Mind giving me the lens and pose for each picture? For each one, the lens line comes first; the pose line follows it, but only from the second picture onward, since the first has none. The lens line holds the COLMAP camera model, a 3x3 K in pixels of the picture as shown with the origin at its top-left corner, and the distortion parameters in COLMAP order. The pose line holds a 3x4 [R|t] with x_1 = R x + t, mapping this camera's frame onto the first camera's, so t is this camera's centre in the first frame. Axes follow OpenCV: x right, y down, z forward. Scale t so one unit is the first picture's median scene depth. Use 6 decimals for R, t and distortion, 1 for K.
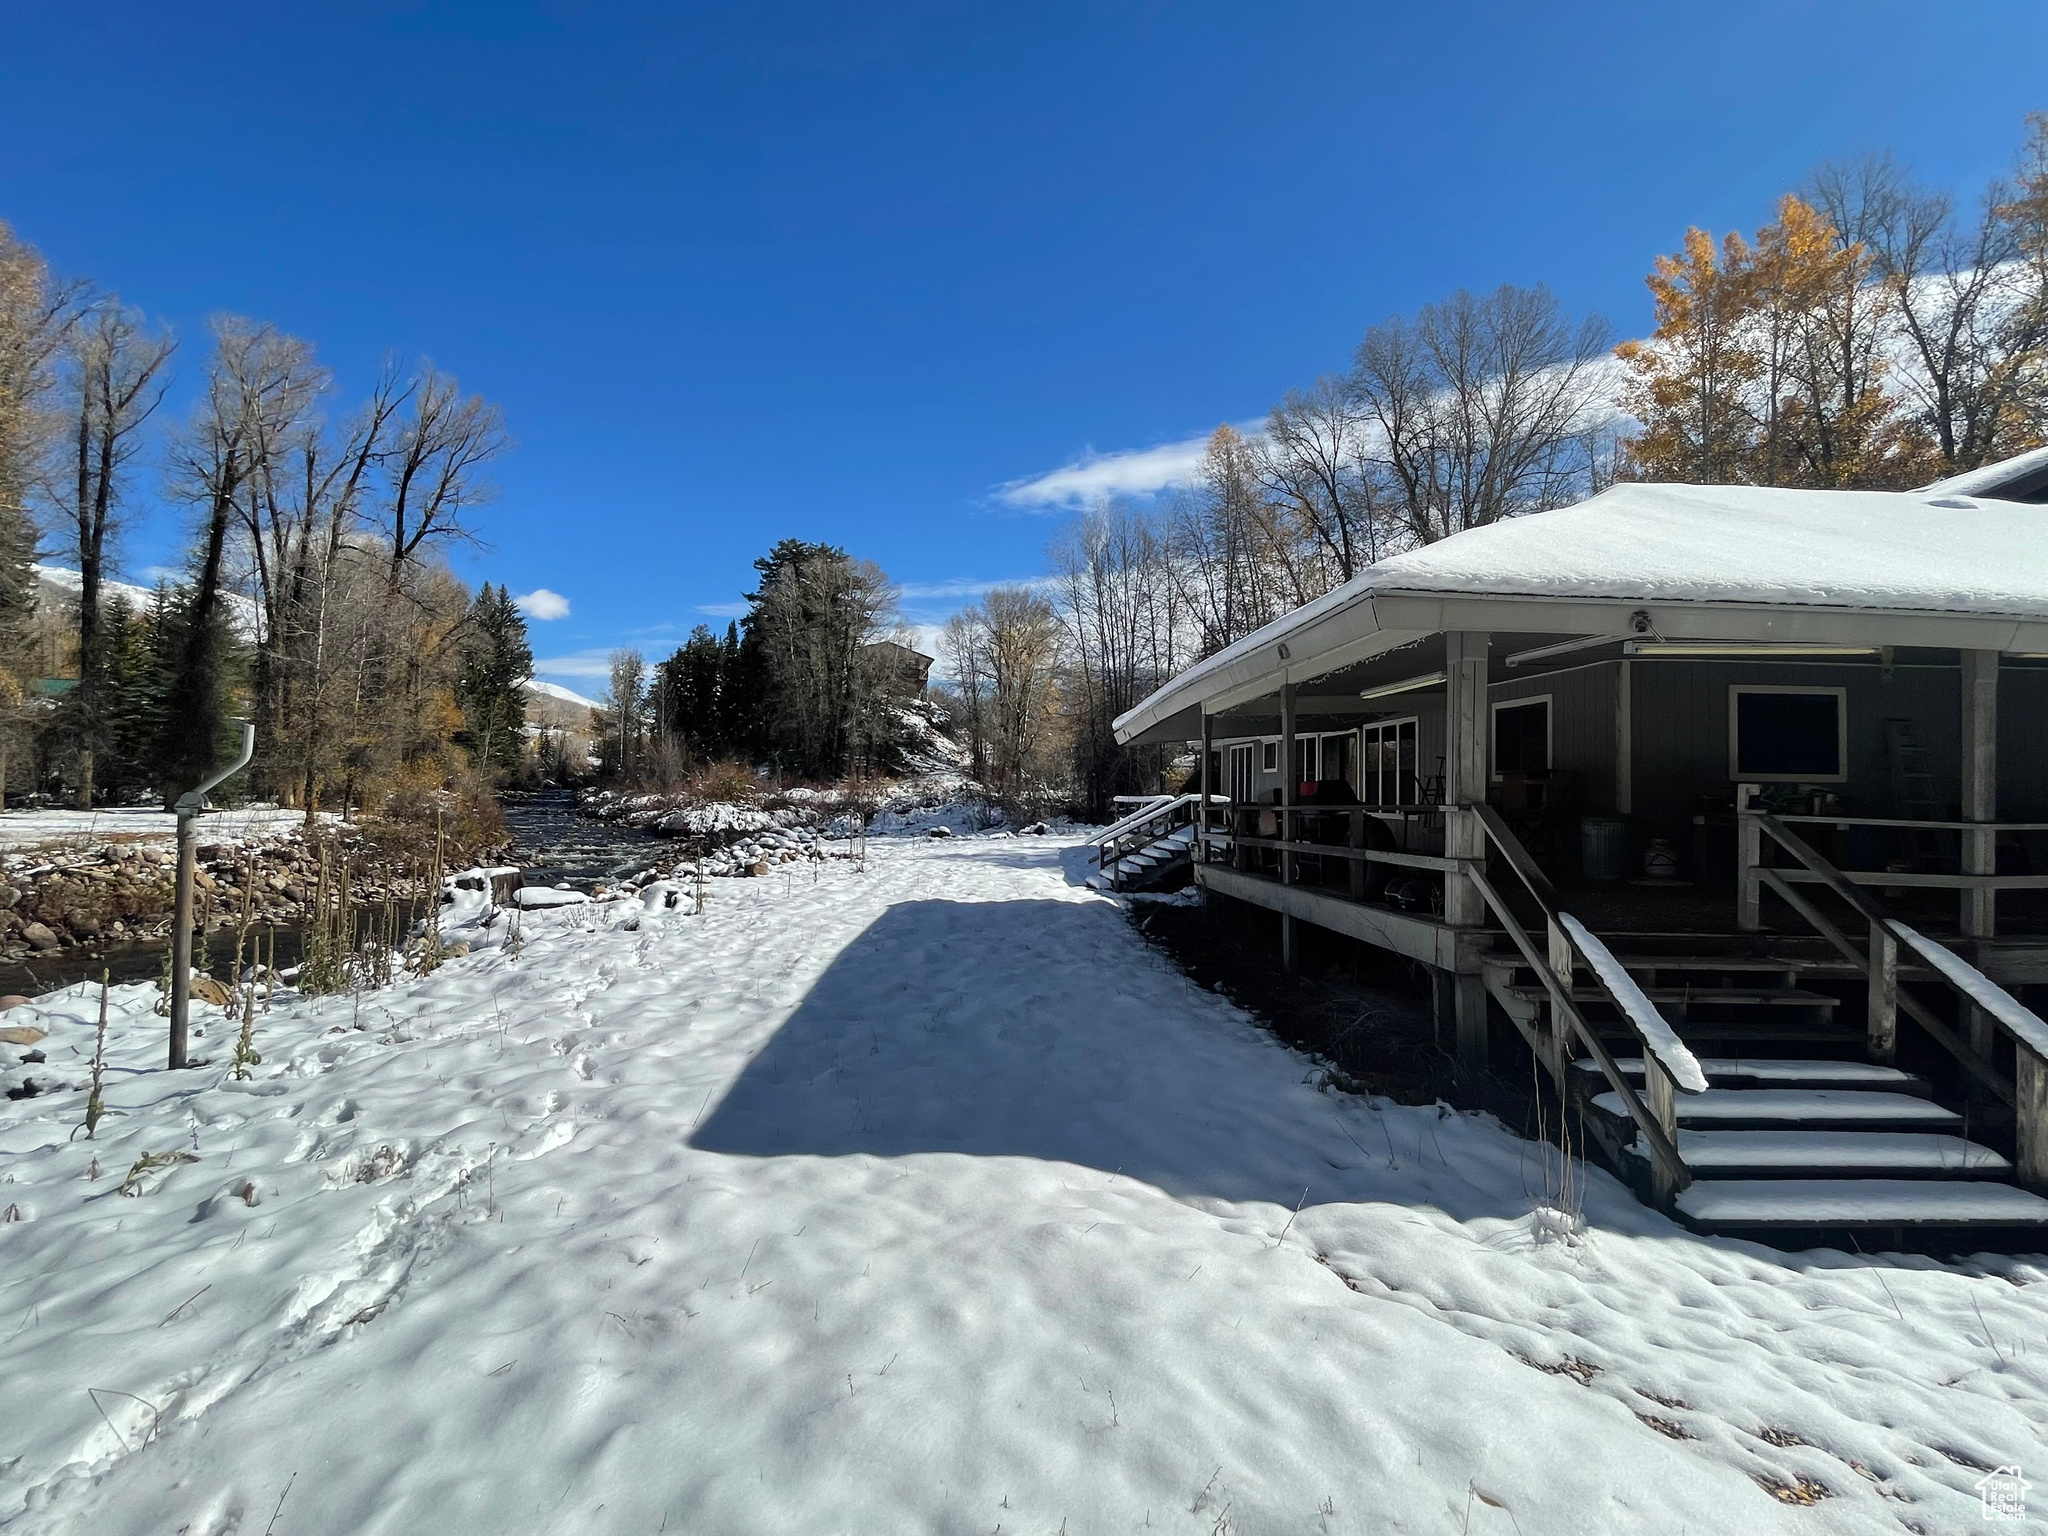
lens RADIAL K [[977.8, 0, 1024.0], [0, 977.8, 768.0], [0, 0, 1]] dist [-0.004822, -0.000308]
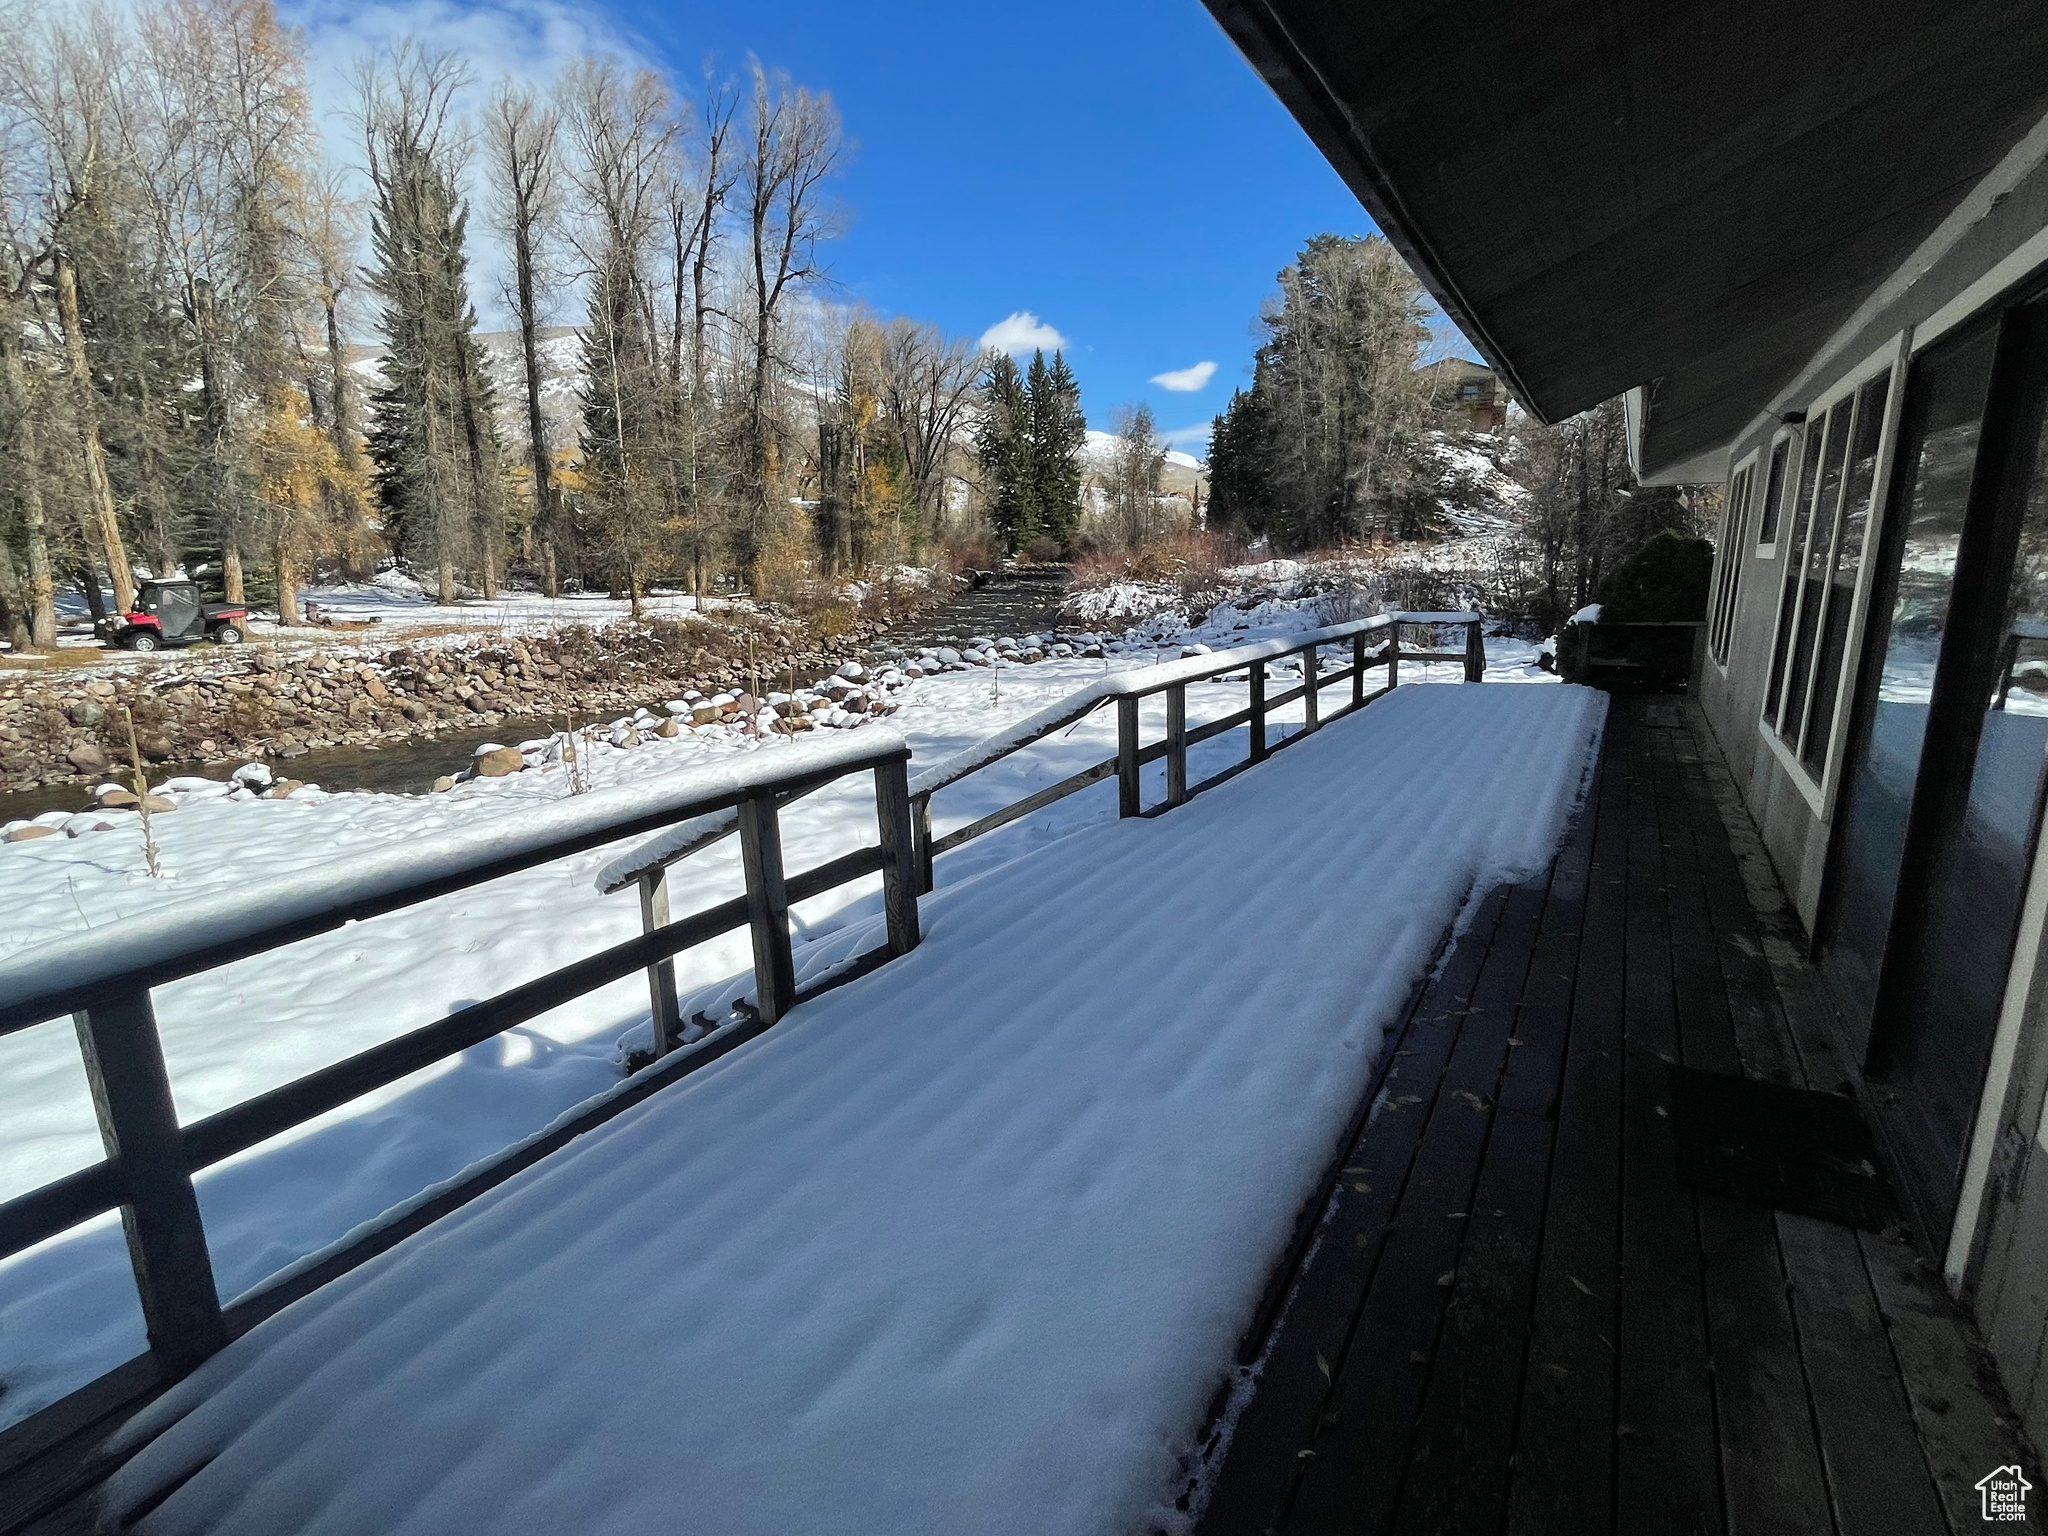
lens RADIAL K [[977.8, 0, 1024.0], [0, 977.8, 768.0], [0, 0, 1]] dist [-0.004822, -0.000308]
pose [[0.821098, 0.103226, -0.561375, 0.061938], [0.032730, 0.973378, 0.226858, -0.001366], [0.569847, -0.204646, 0.795860, 0.174393]]
